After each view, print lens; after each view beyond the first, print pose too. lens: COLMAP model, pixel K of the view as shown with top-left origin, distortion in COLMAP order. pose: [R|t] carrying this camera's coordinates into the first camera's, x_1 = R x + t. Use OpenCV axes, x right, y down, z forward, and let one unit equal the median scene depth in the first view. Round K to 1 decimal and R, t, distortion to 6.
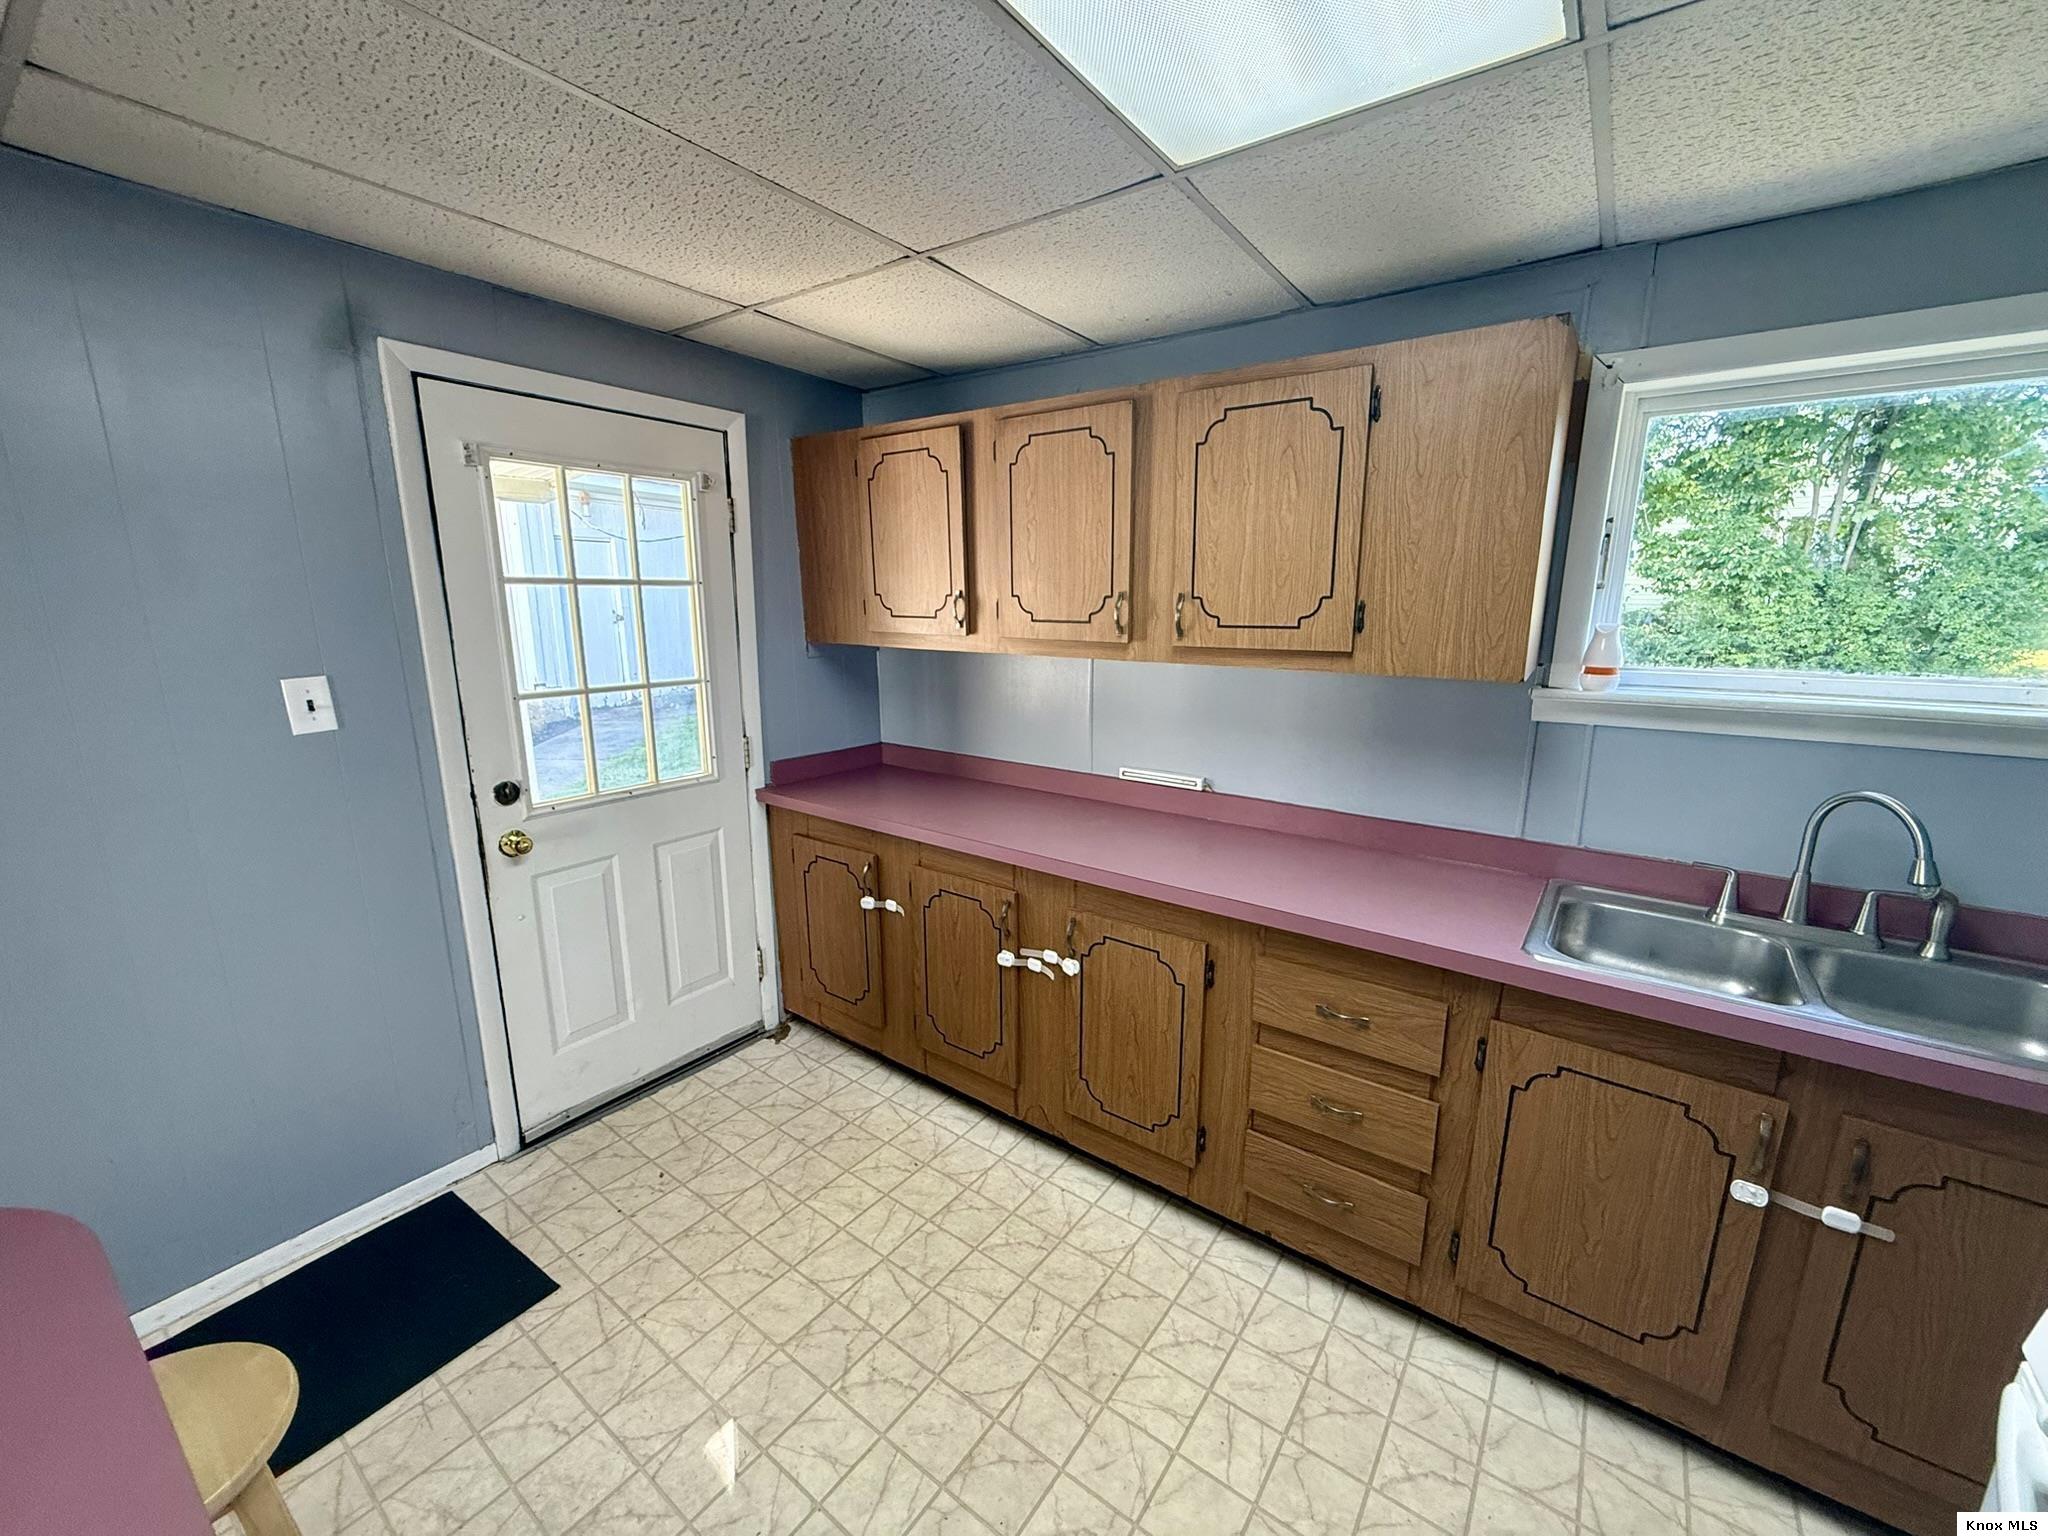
lens RADIAL K [[815.0, 0, 1024.3], [0, 815.0, 768.7], [0, 0, 1]] dist [-0.001110, 0.000084]
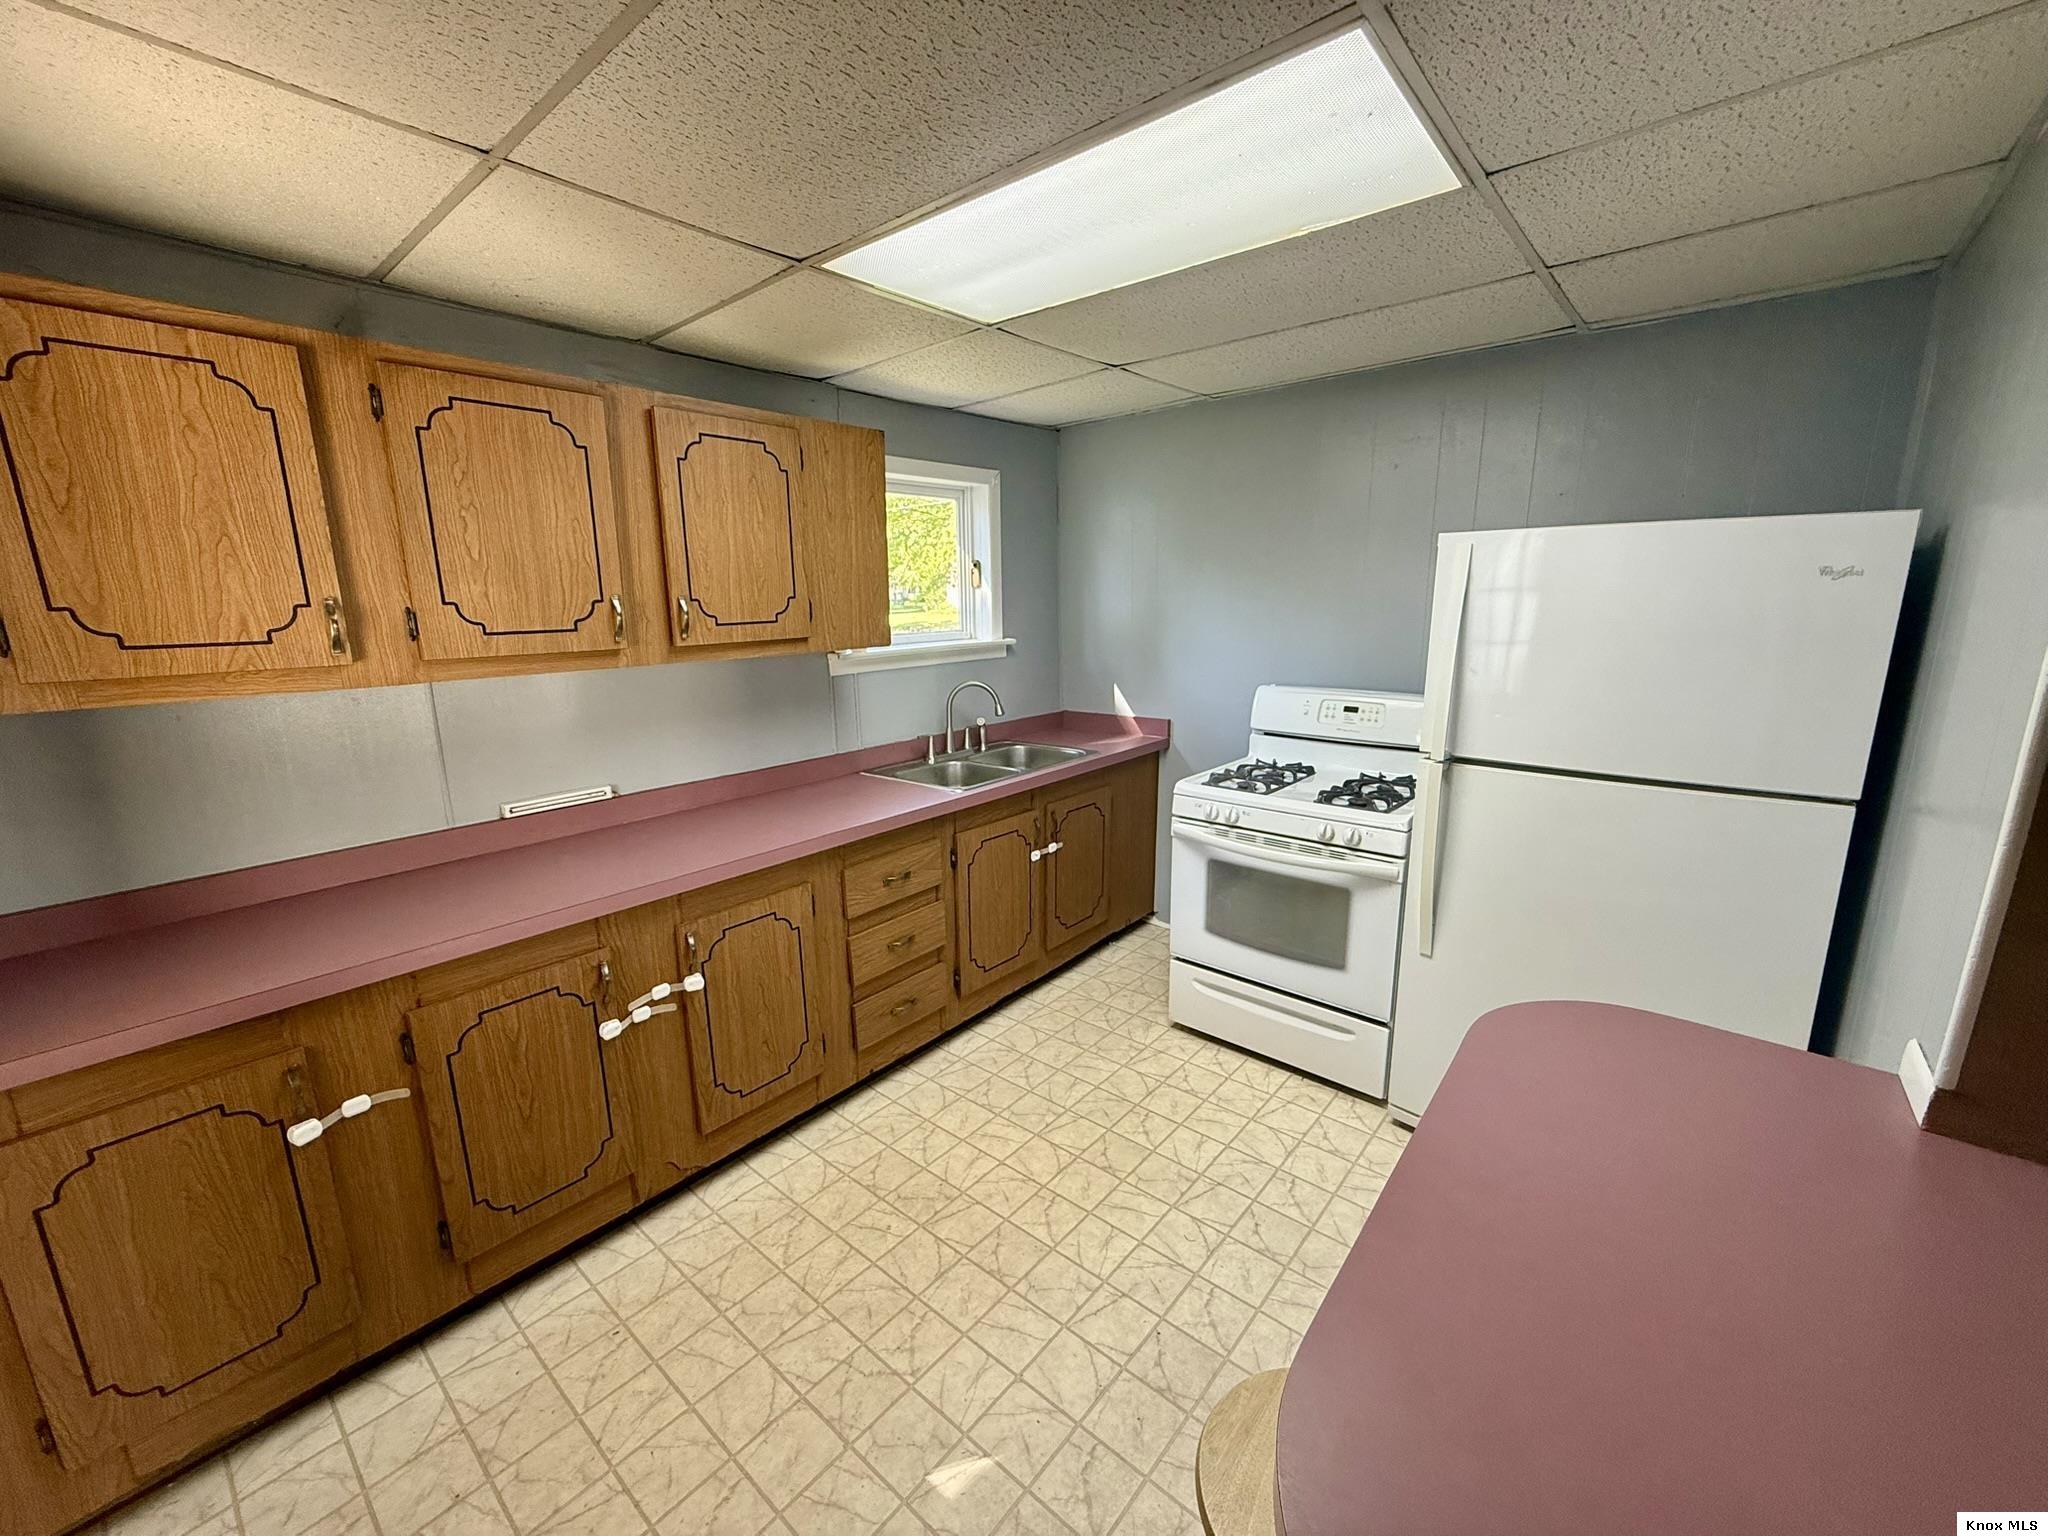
lens RADIAL K [[815.0, 0, 1023.5], [0, 815.0, 767.2], [0, 0, 1]] dist [-0.001110, 0.000084]
pose [[0.071982, -0.213712, 0.974241, -0.894385], [0.221859, 0.955735, 0.193261, -0.112934], [-0.972418, 0.202233, 0.116210, 0.507386]]
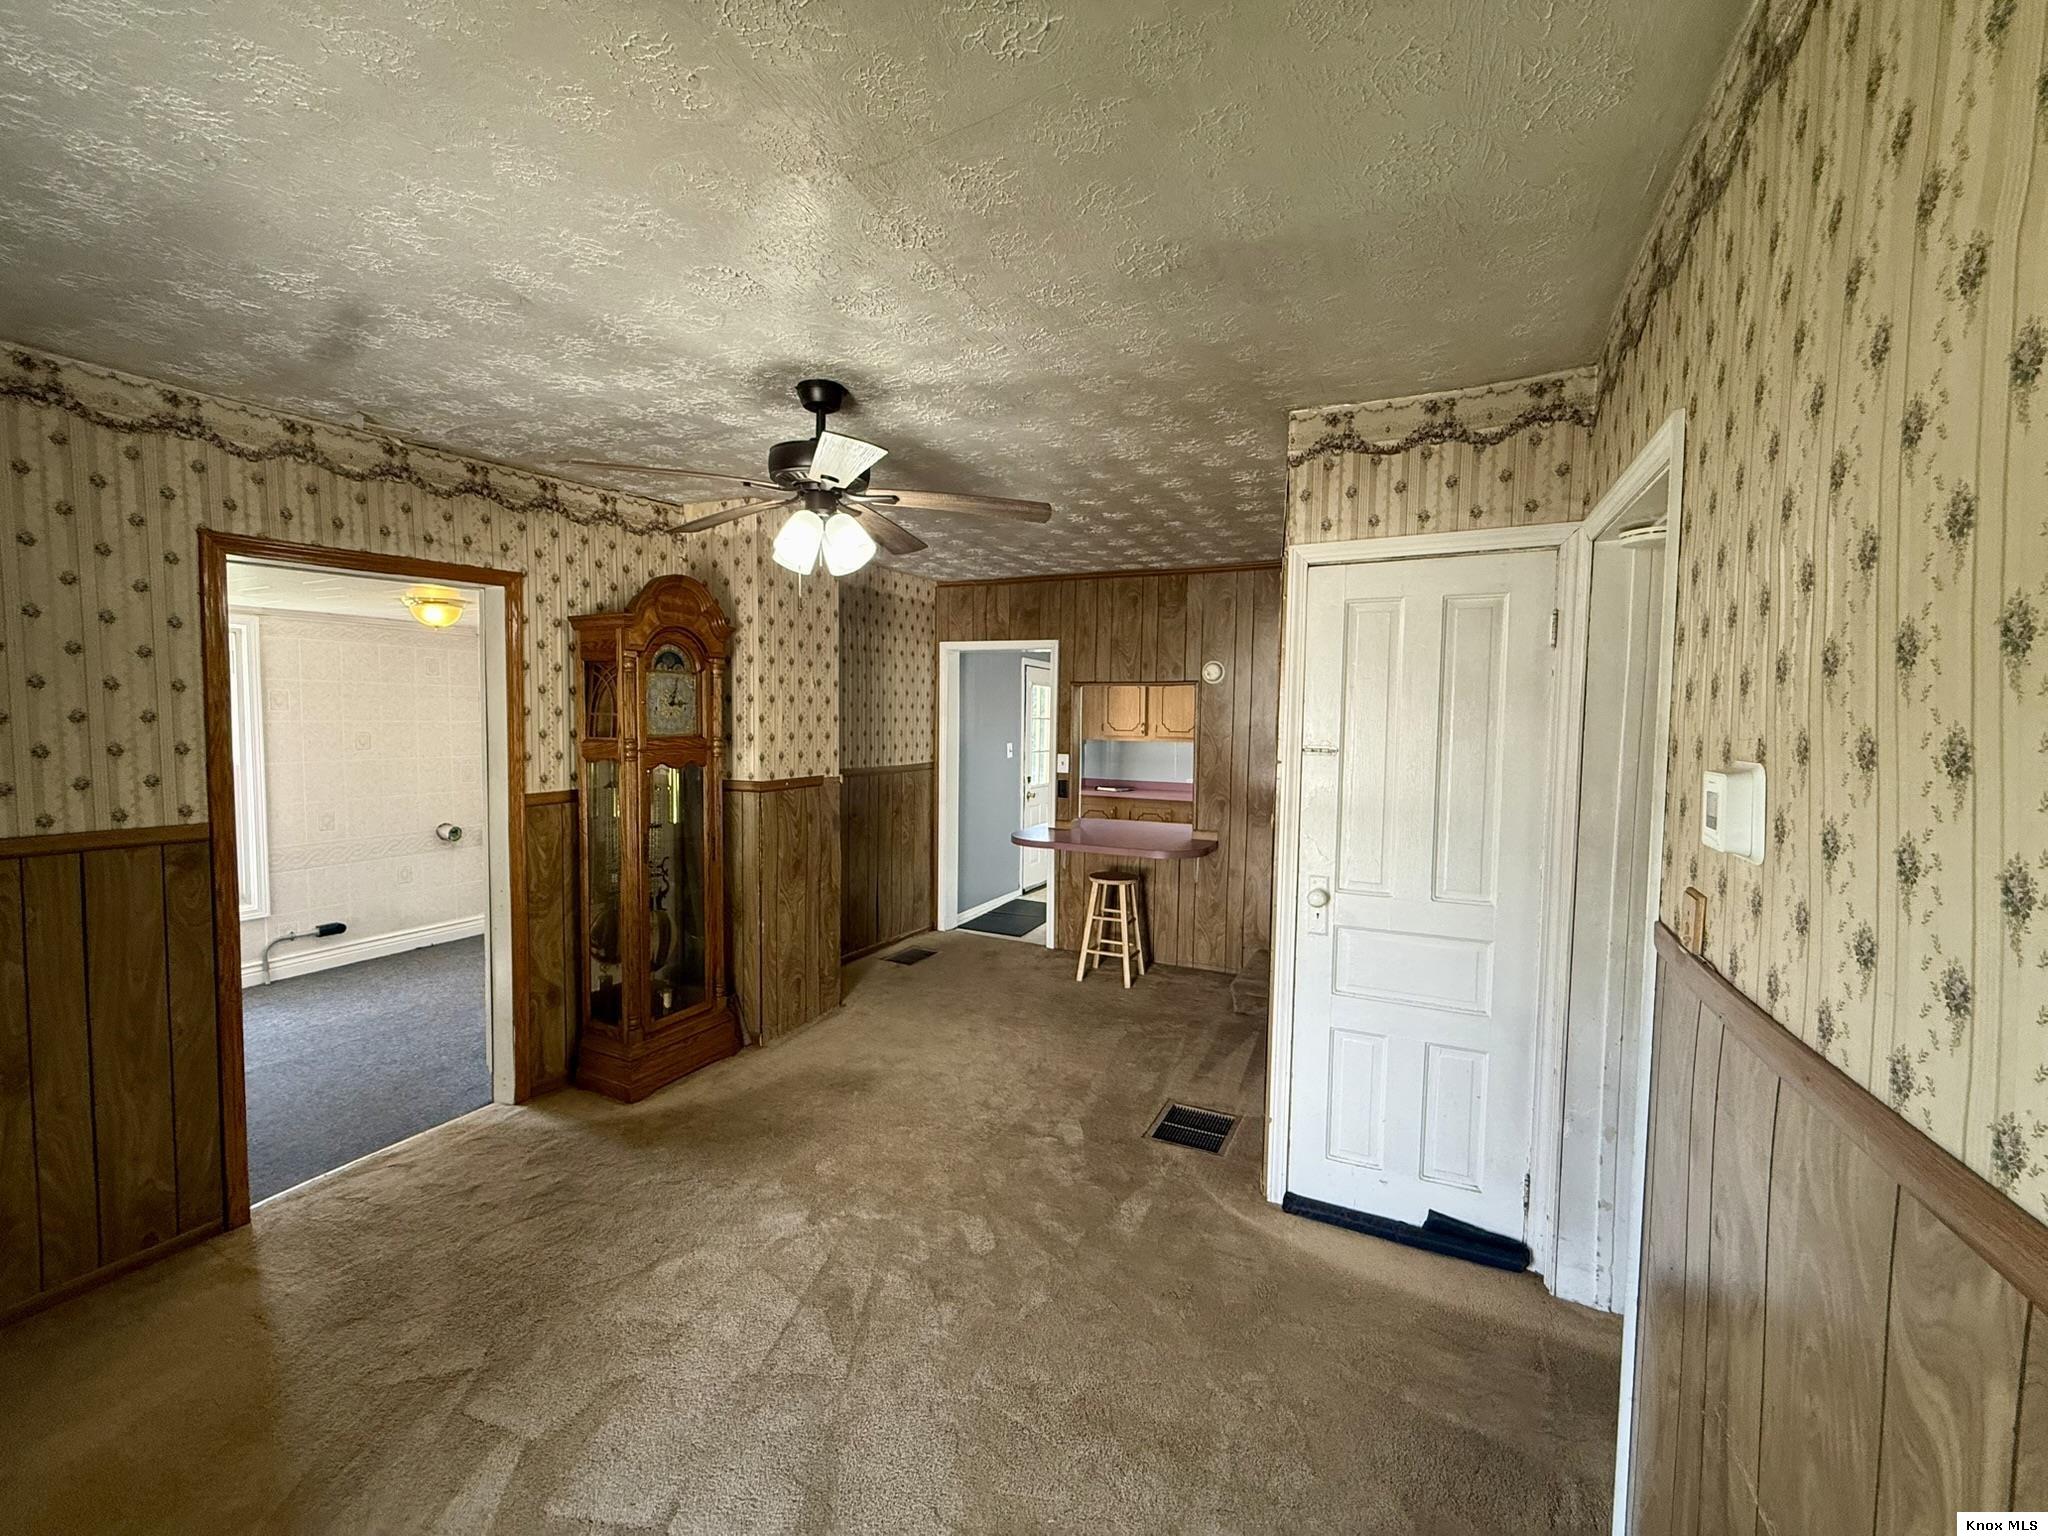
lens RADIAL K [[815.0, 0, 1027.3], [0, 815.0, 761.7], [0, 0, 1]] dist [-0.001110, 0.000084]
pose [[0.983471, 0.003546, 0.181028, -1.416447], [0.024770, 0.987773, -0.153916, 0.539179], [-0.179361, 0.155856, 0.971359, -2.602650]]
